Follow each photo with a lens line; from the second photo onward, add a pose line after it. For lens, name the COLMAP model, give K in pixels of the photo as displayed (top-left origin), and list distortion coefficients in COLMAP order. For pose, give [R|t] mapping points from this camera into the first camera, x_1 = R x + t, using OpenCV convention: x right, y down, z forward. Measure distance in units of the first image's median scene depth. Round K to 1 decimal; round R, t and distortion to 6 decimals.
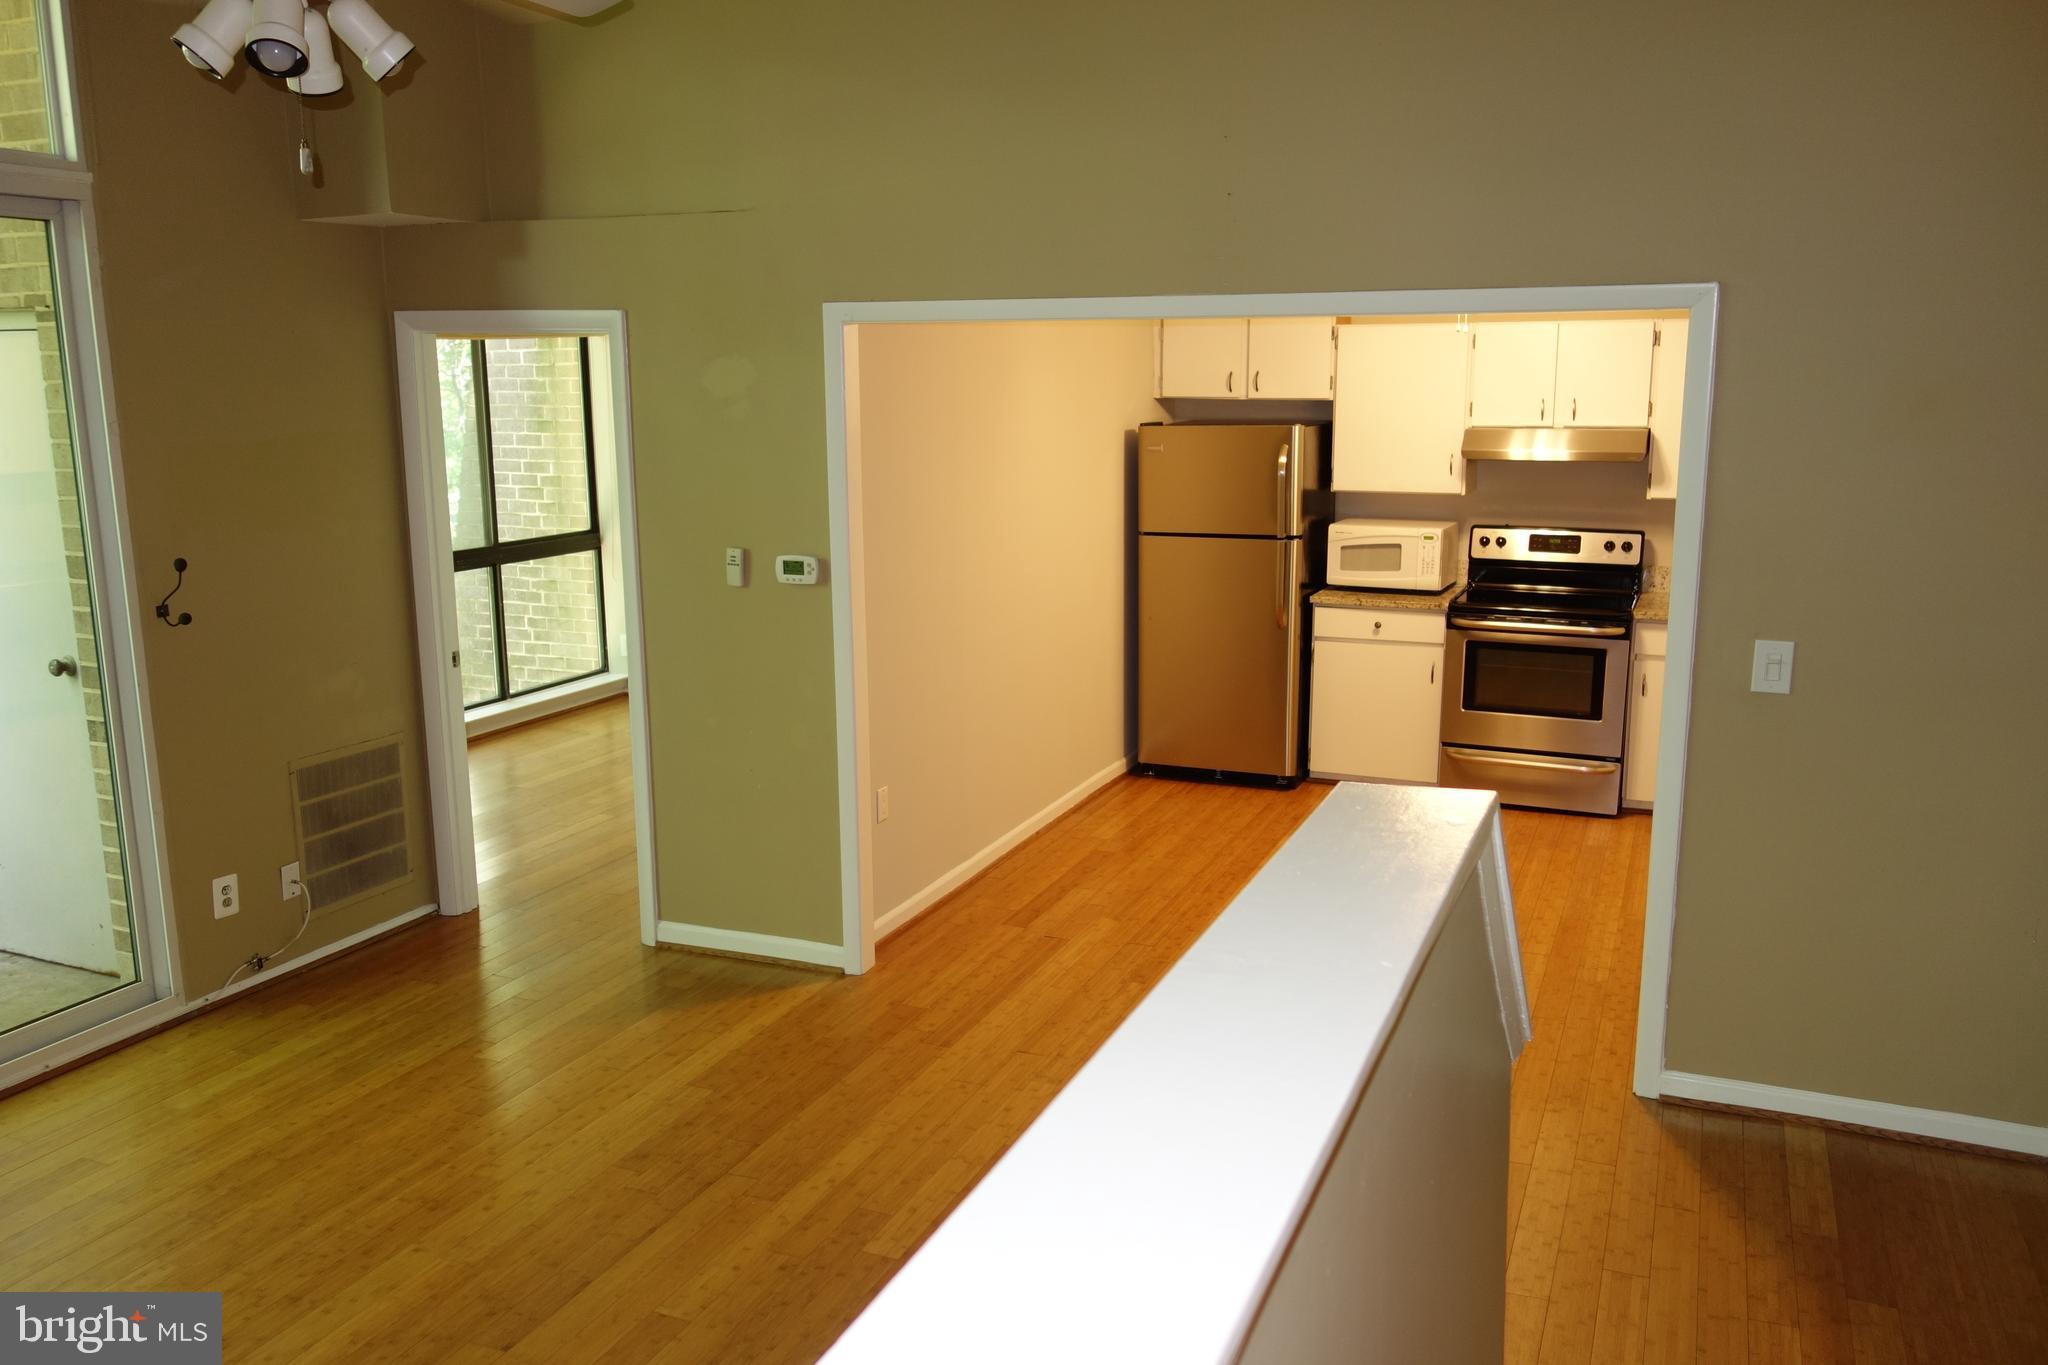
lens RADIAL K [[1616.8, 0, 1016.1], [0, 1616.8, 689.4], [0, 0, 1]] dist [0.008402, -0.004652]
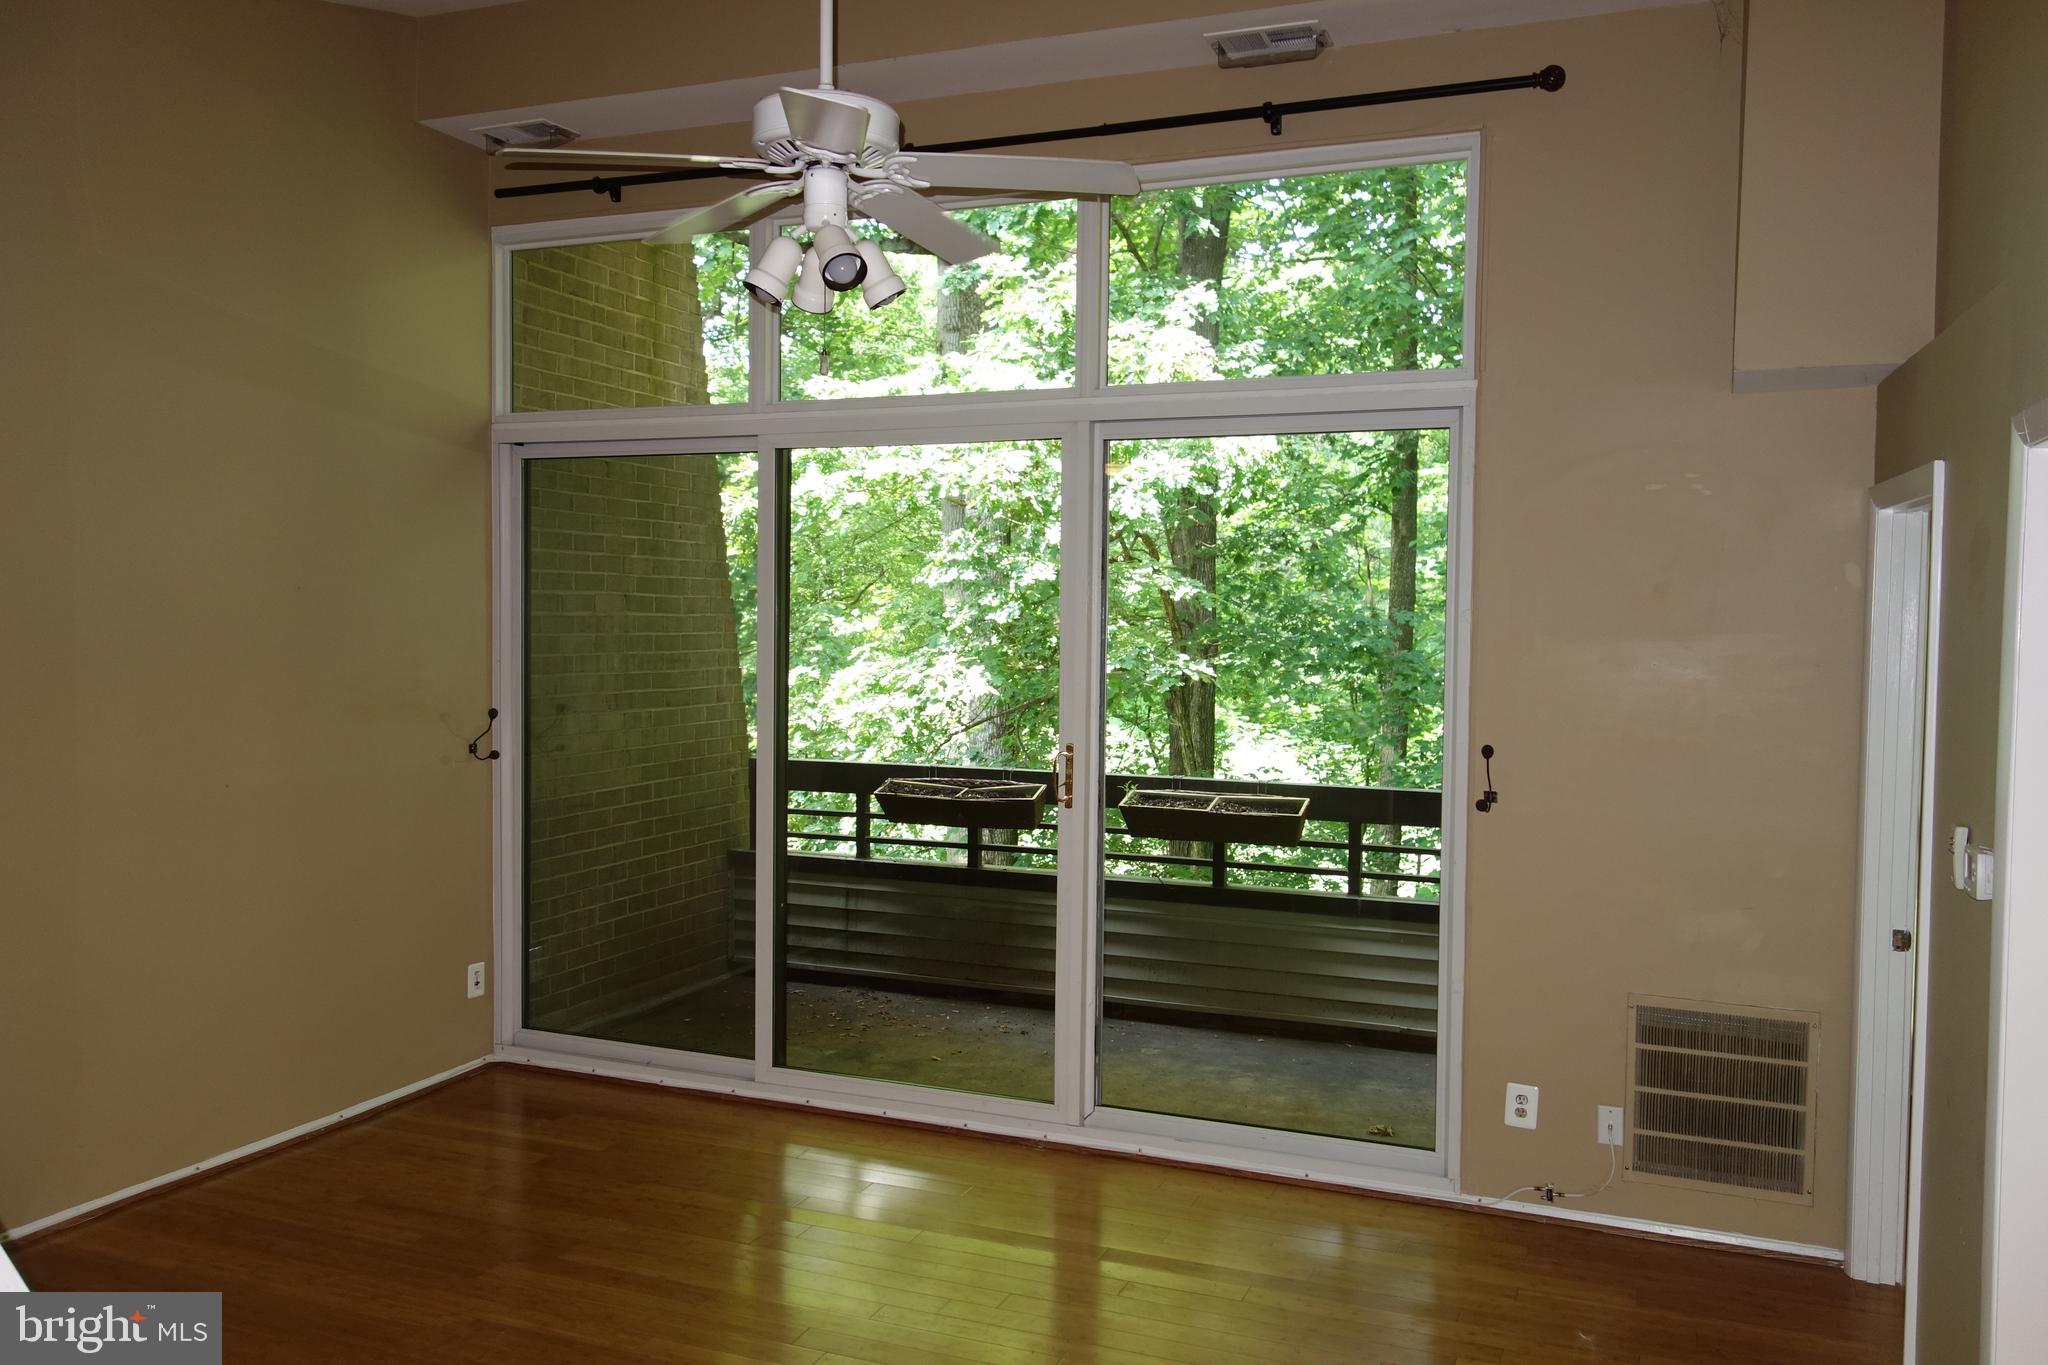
lens RADIAL K [[1616.8, 0, 1018.3], [0, 1616.8, 688.2], [0, 0, 1]] dist [0.008402, -0.004652]
pose [[0.014228, 0.052390, -0.998525, 0.326707], [-0.205740, 0.977411, 0.048351, -0.071385], [0.978503, 0.204749, 0.024686, 0.470332]]
